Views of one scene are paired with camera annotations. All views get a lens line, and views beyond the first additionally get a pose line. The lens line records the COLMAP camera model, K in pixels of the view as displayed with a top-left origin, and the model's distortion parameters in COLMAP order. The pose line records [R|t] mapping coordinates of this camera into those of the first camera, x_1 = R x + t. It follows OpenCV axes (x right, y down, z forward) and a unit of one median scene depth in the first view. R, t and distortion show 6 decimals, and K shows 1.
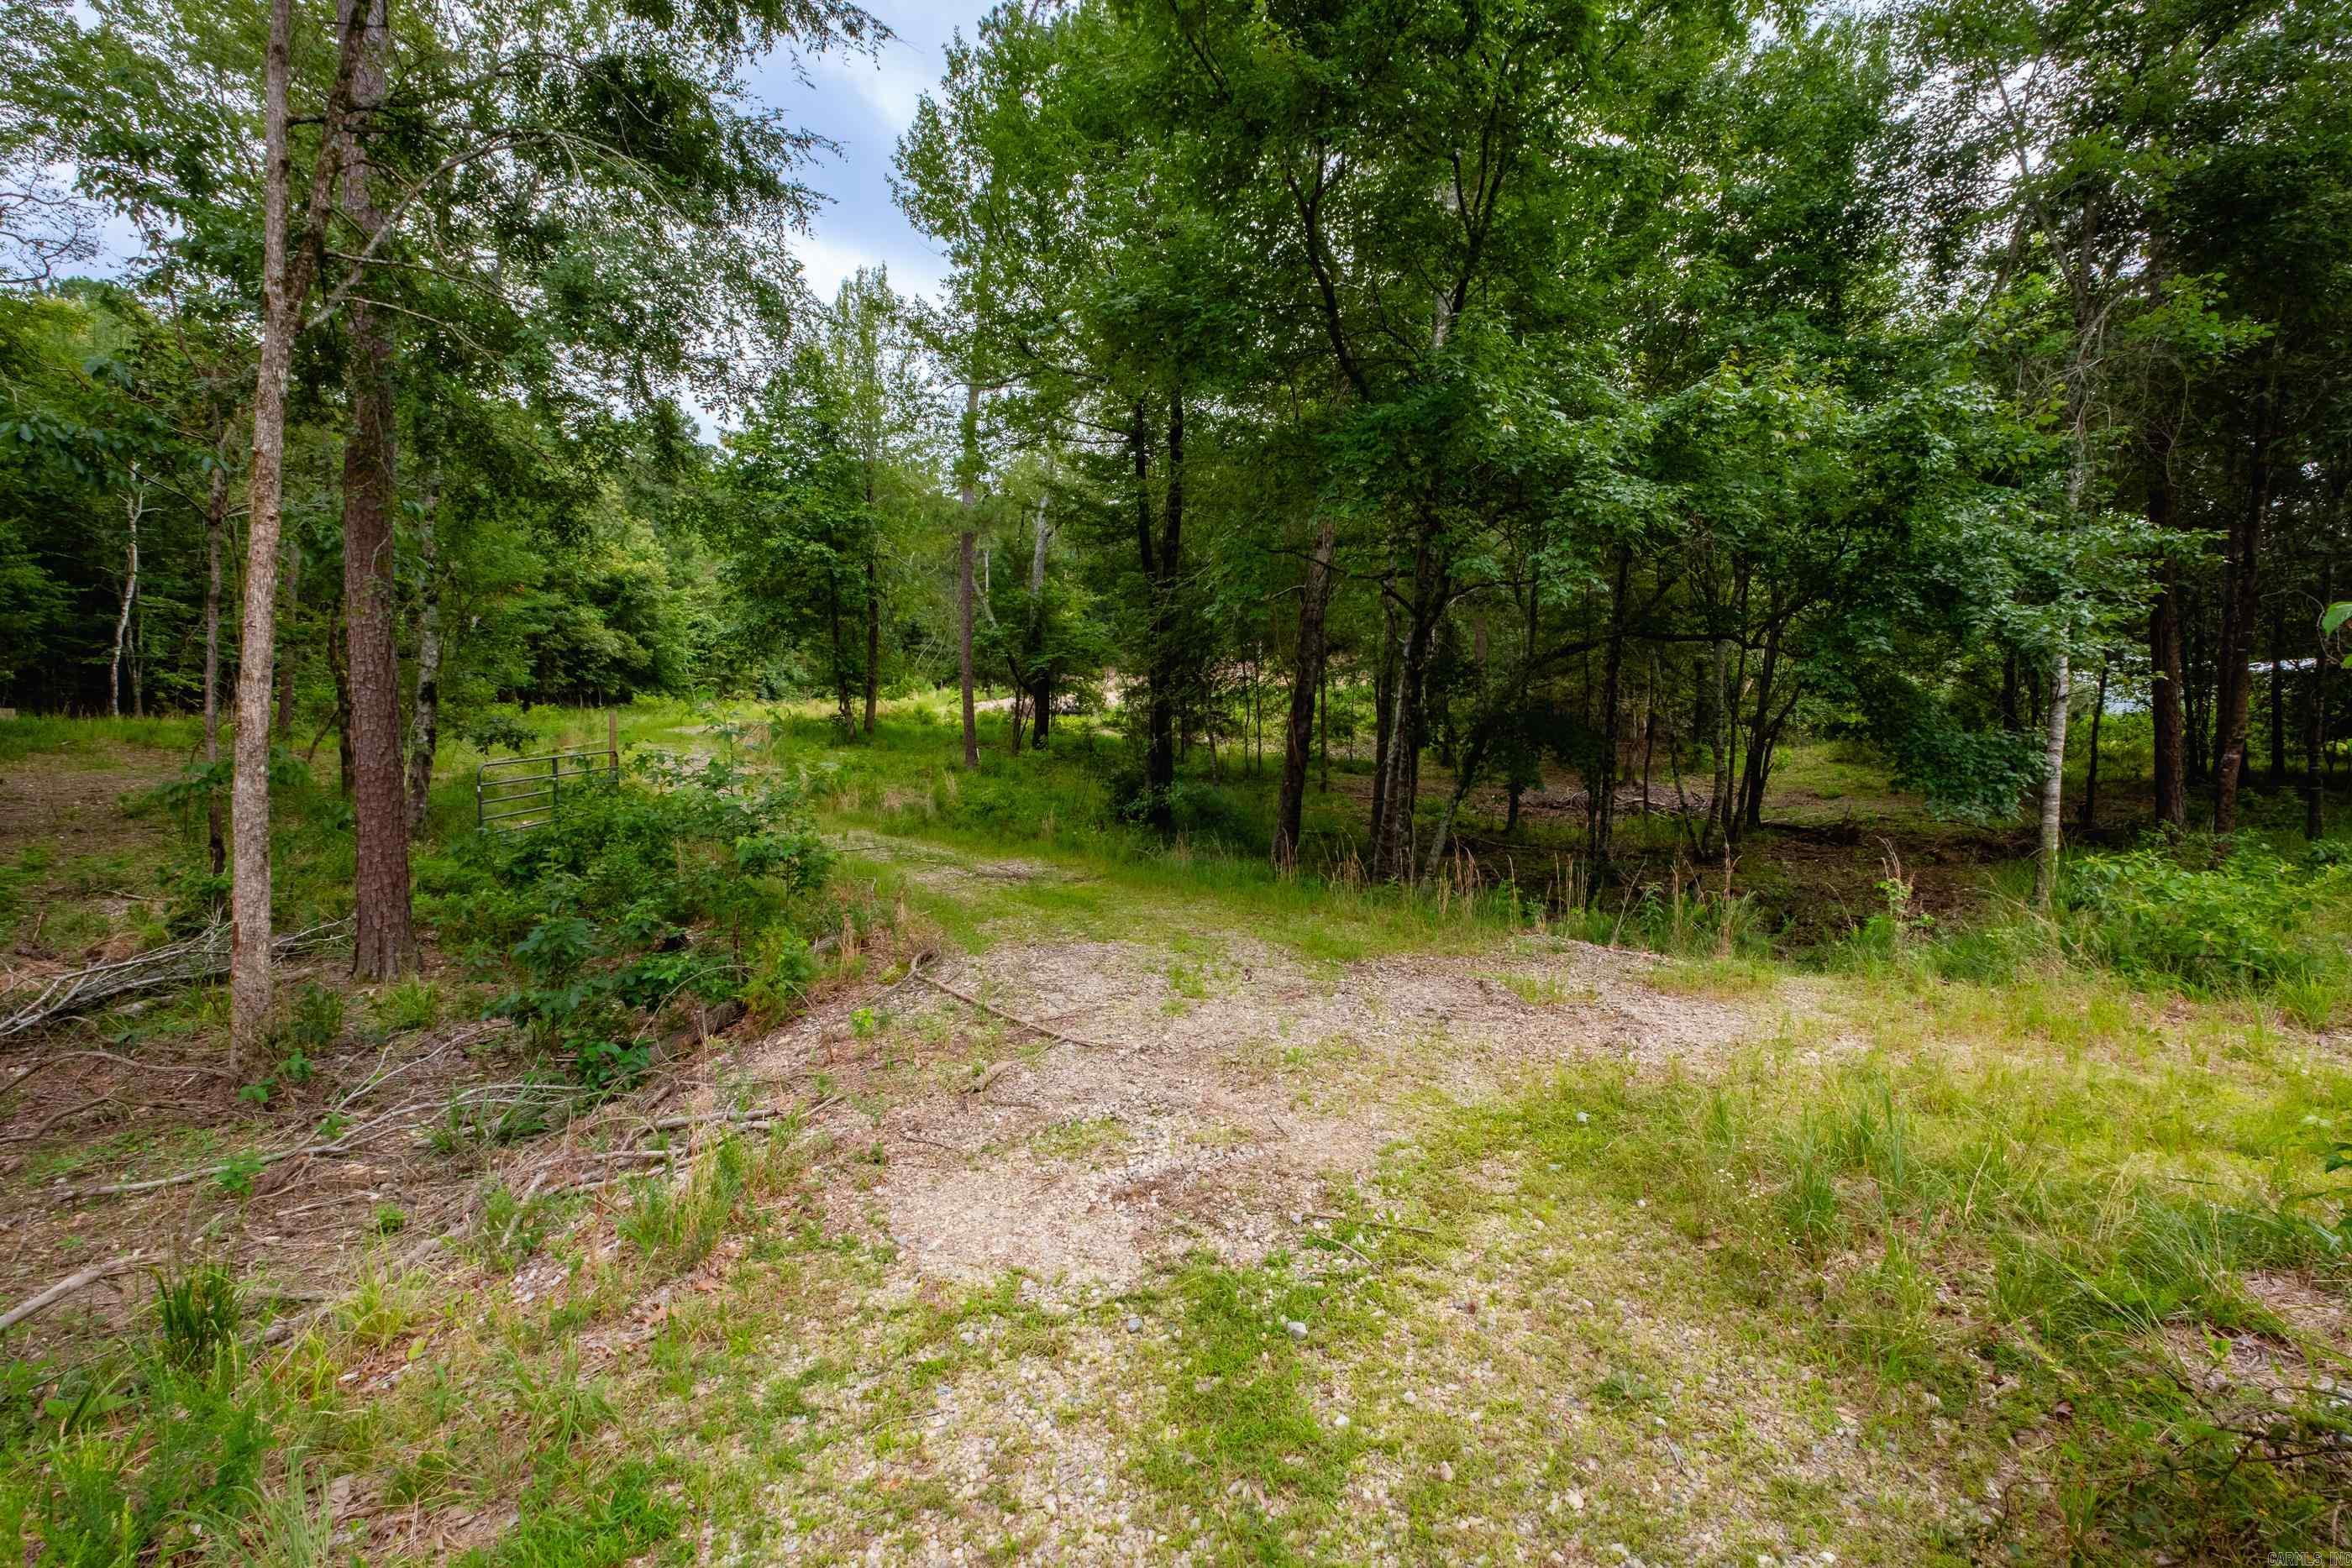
lens RADIAL K [[1058.1, 0, 1167.9], [0, 1058.1, 783.4], [0, 0, 1]] dist [0.028554, 0.000122]
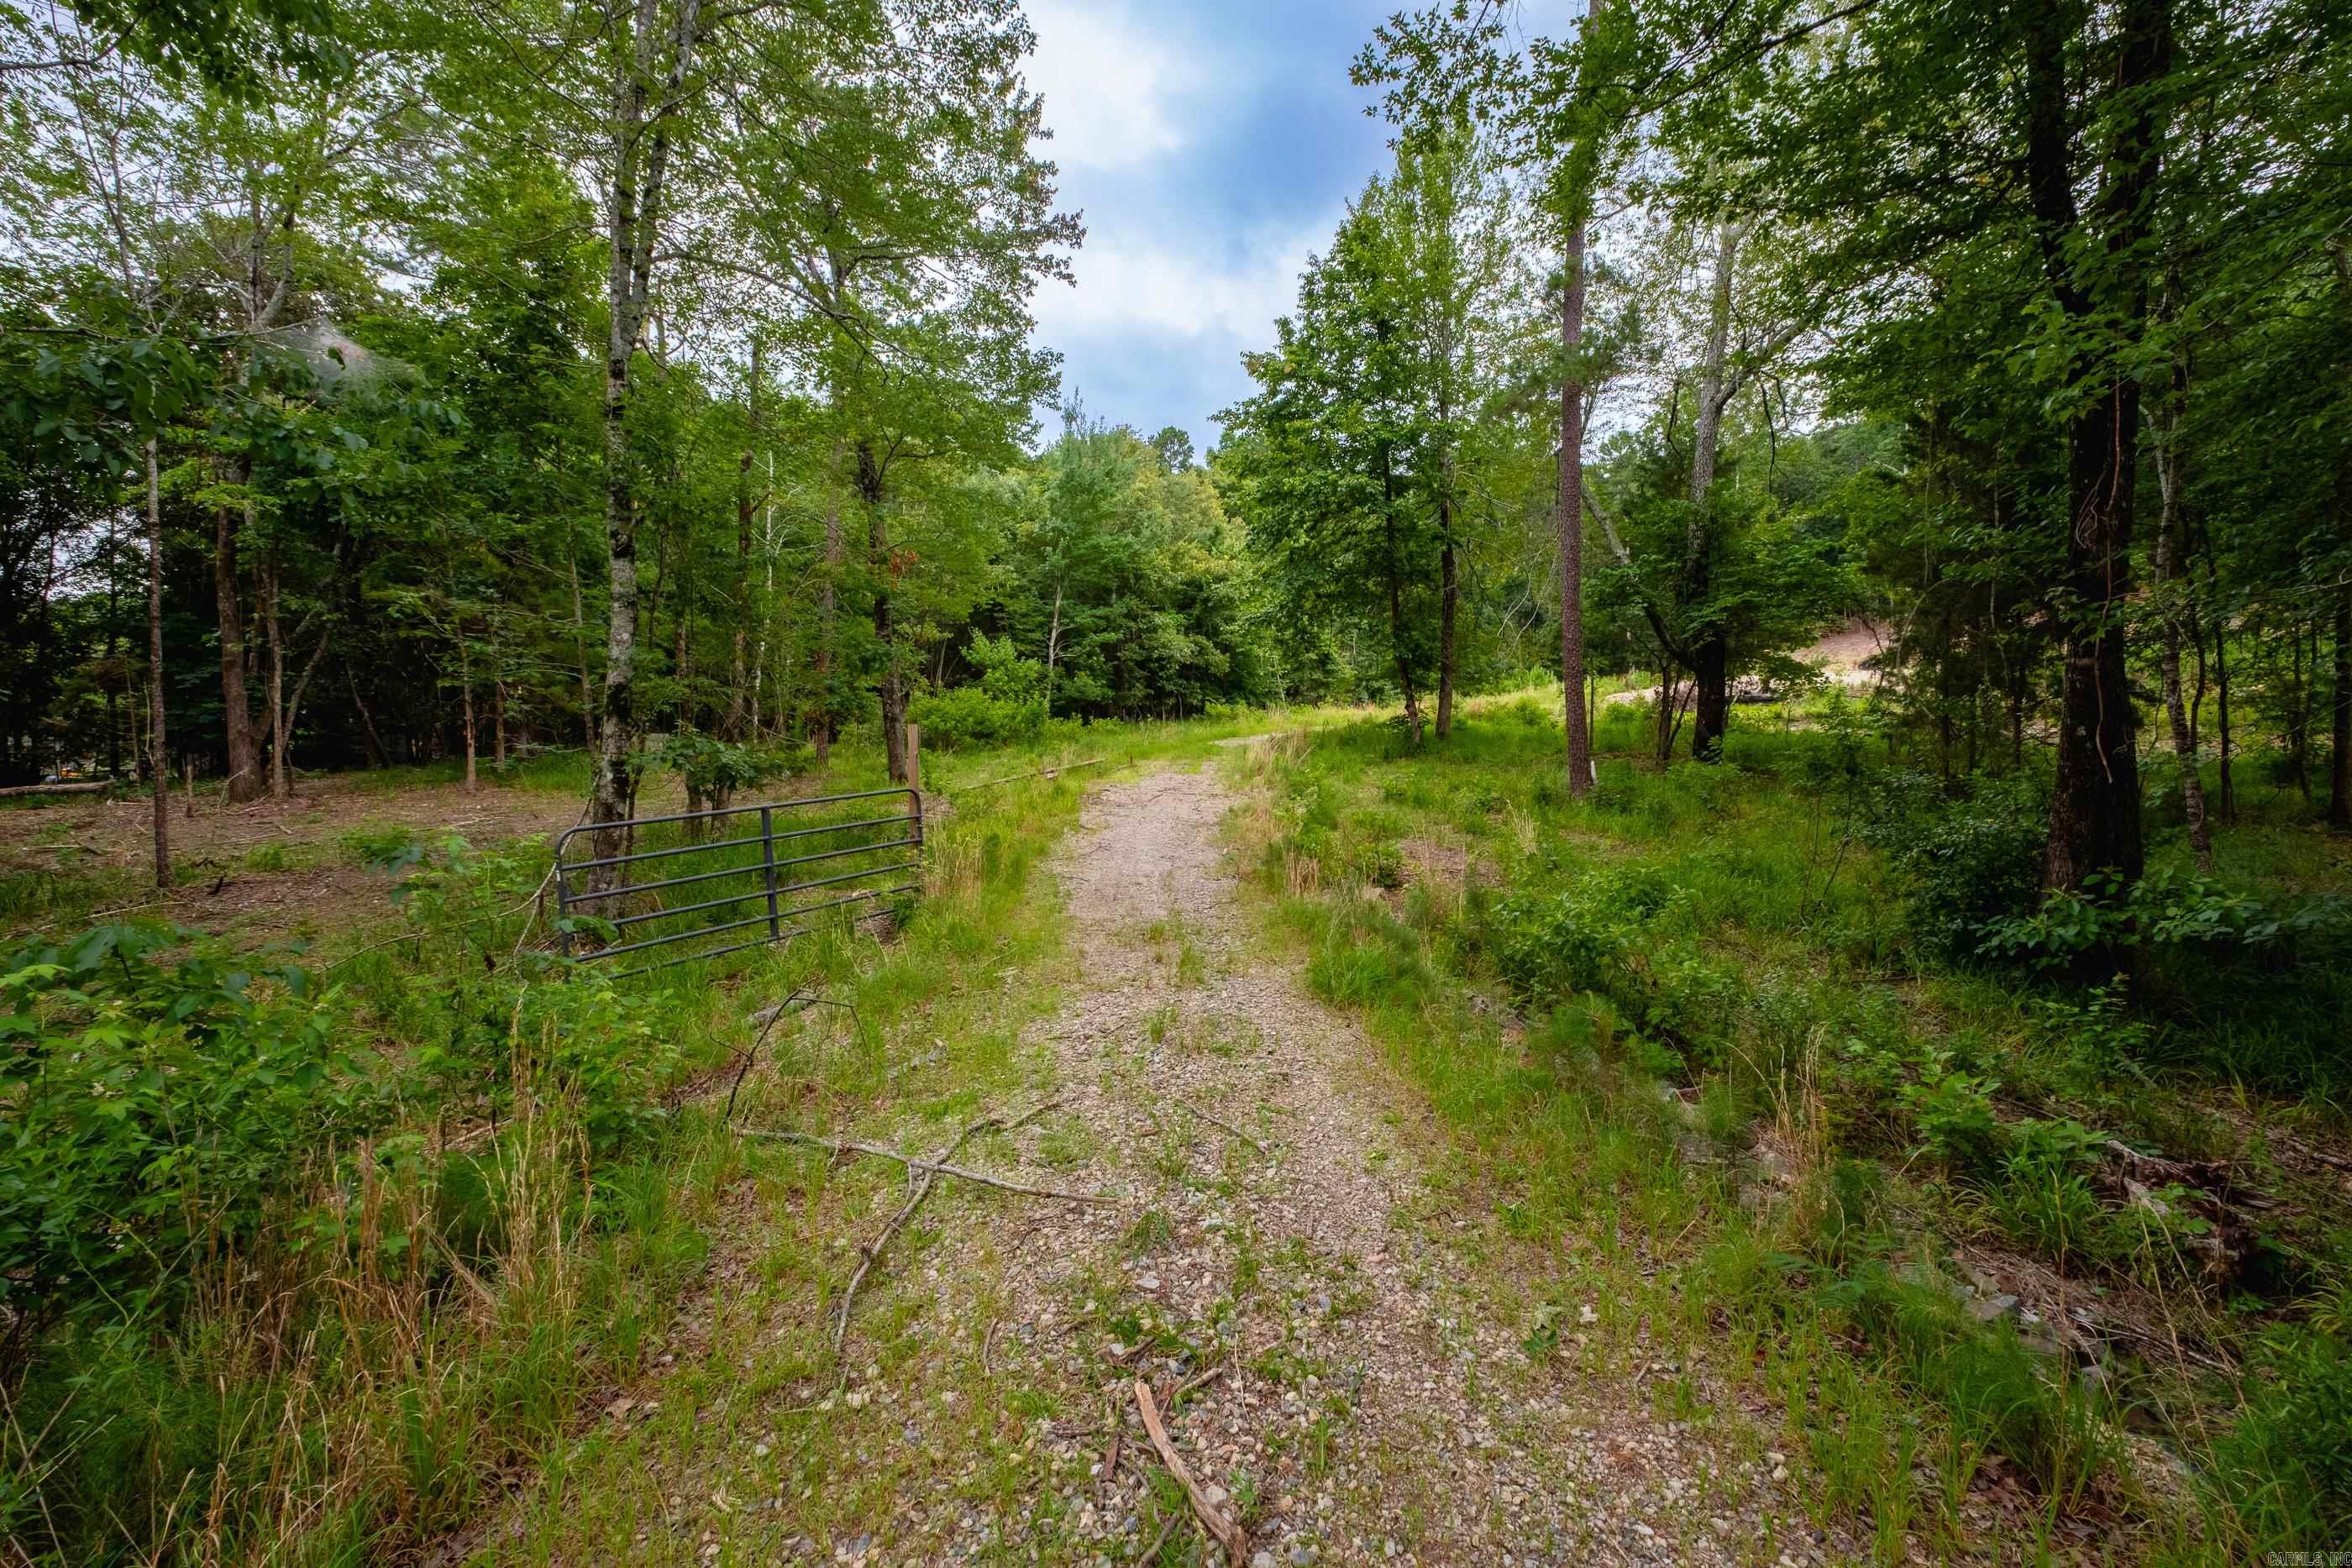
lens RADIAL K [[1058.1, 0, 1167.9], [0, 1058.1, 783.4], [0, 0, 1]] dist [0.028554, 0.000122]
pose [[0.835591, -0.002939, -0.549345, -0.038584], [0.001656, 0.999995, -0.002831, -0.015759], [0.549350, 0.001456, 0.835591, 0.283901]]
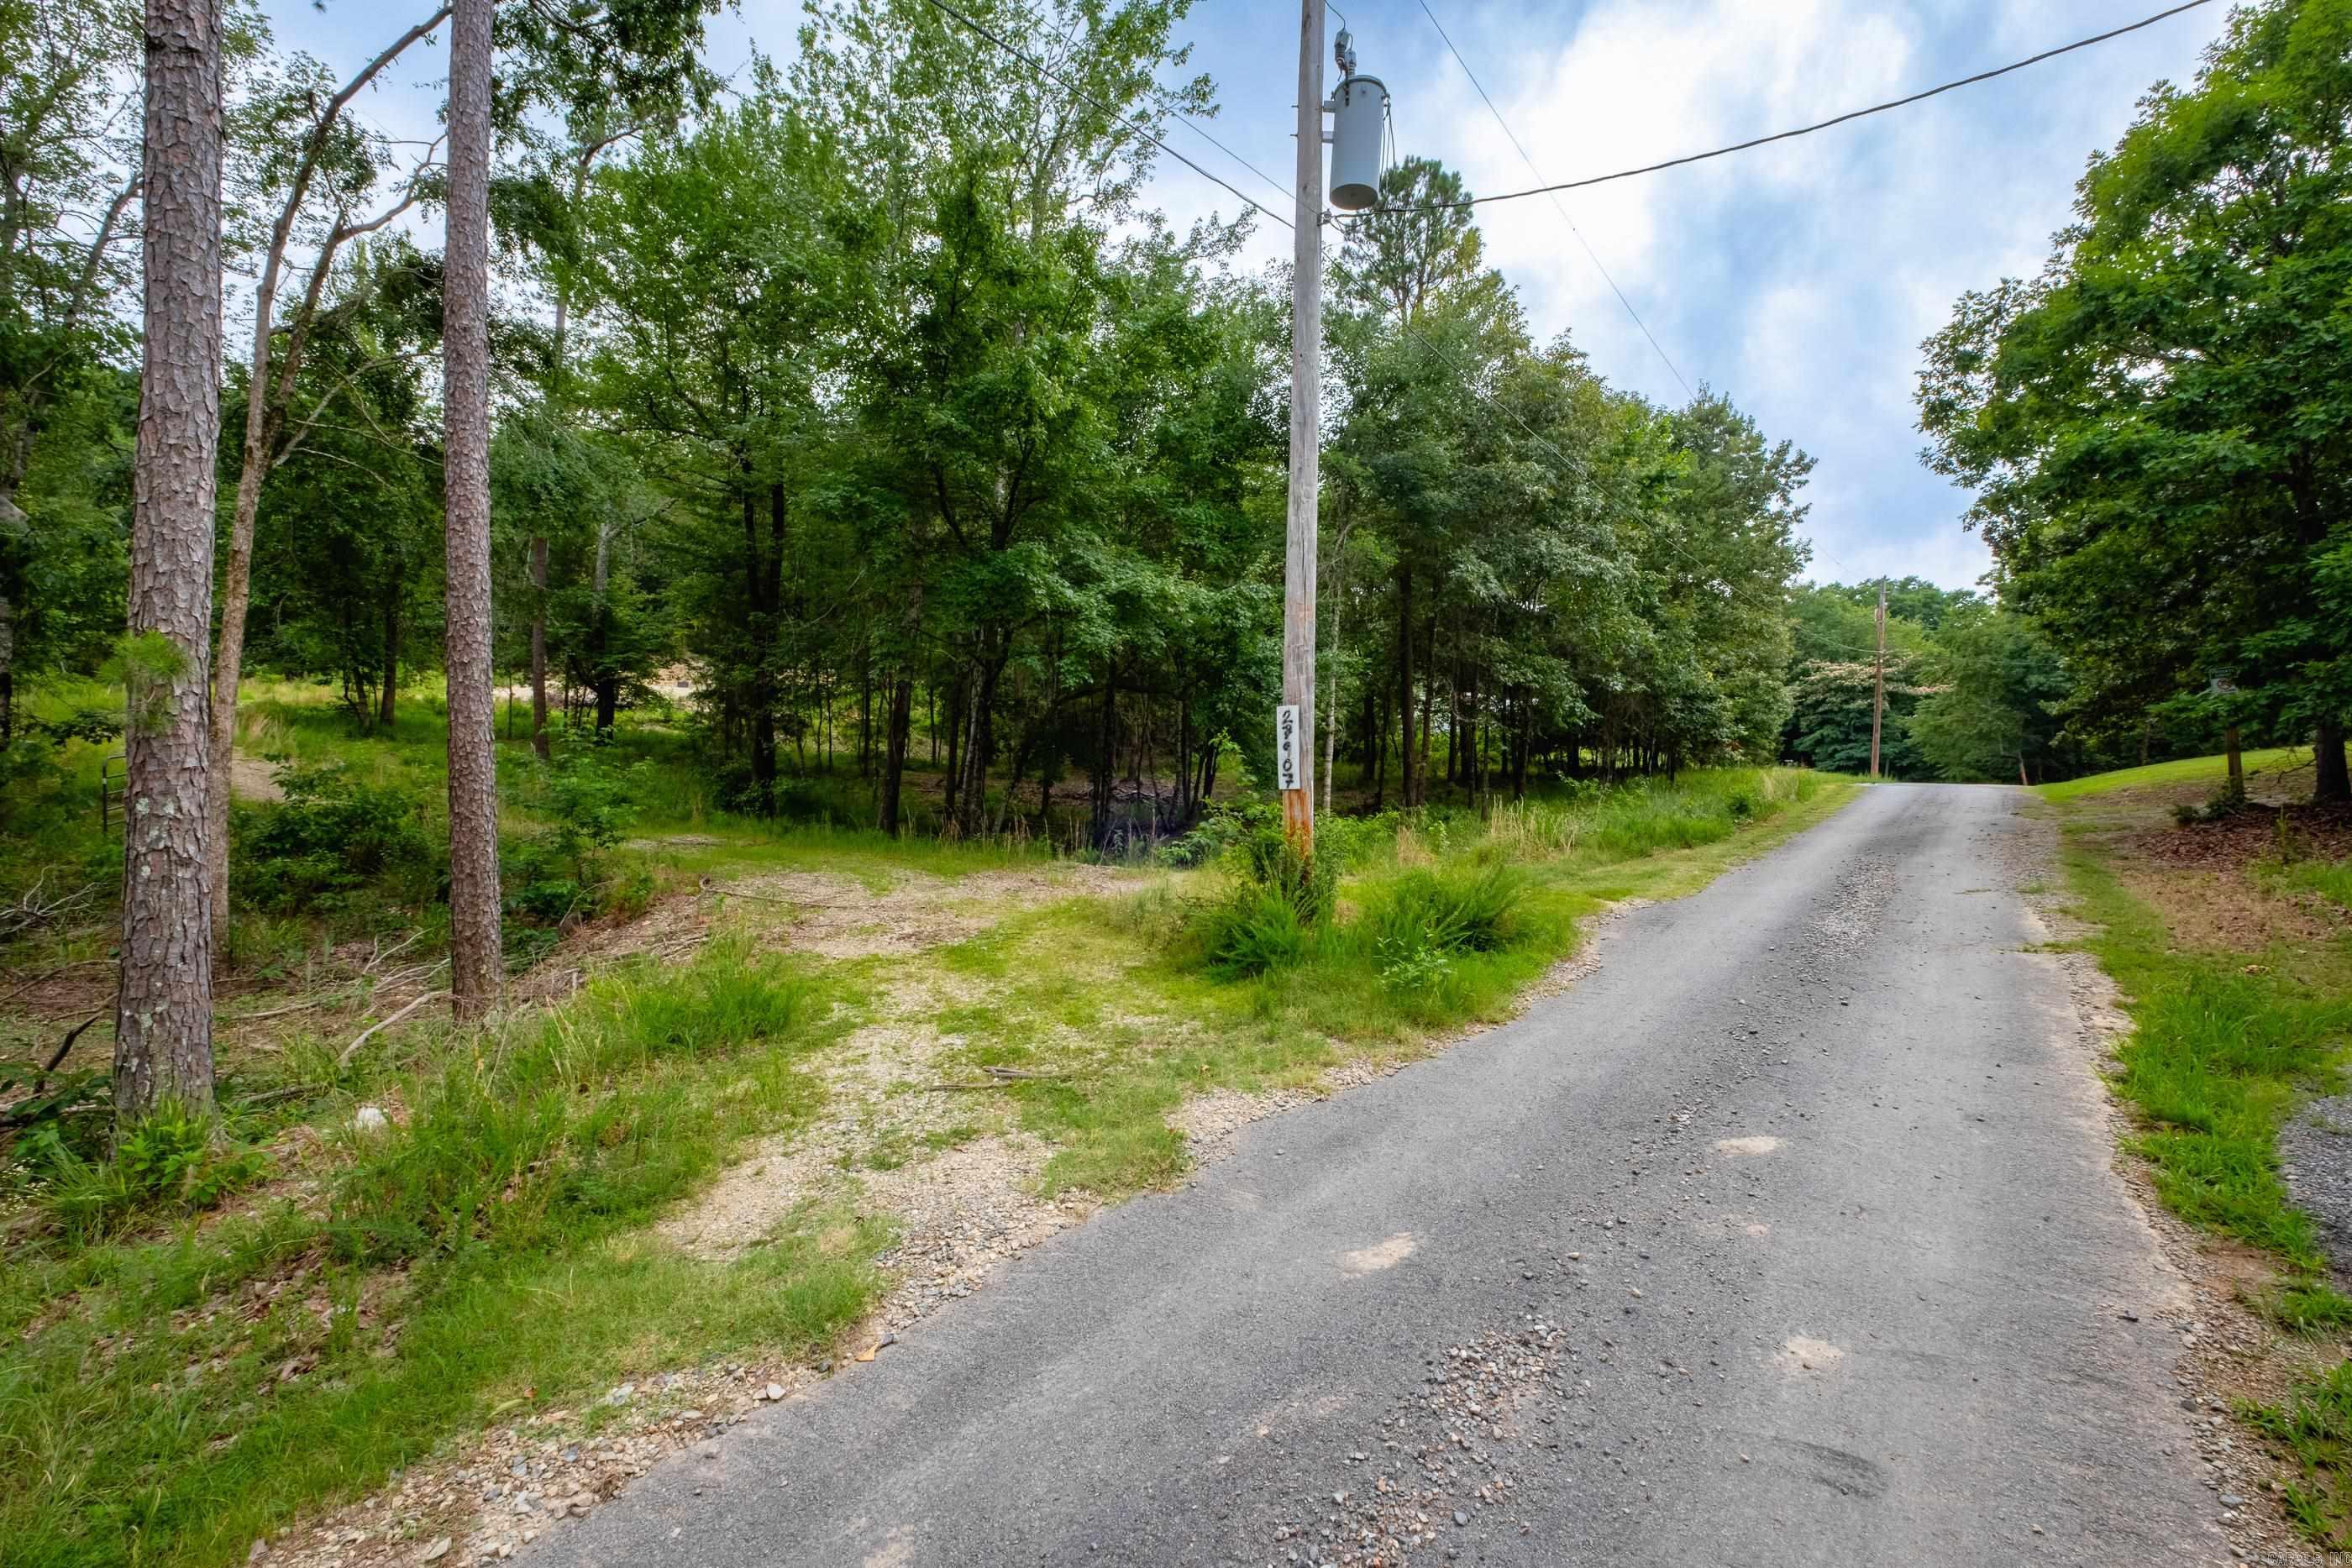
lens RADIAL K [[1058.1, 0, 1167.9], [0, 1058.1, 783.4], [0, 0, 1]] dist [0.028554, 0.000122]
pose [[0.908566, 0.001970, 0.417736, -0.050854], [-0.003688, 0.999988, 0.003305, 0.000991], [-0.417724, -0.004543, 0.908563, -0.152465]]
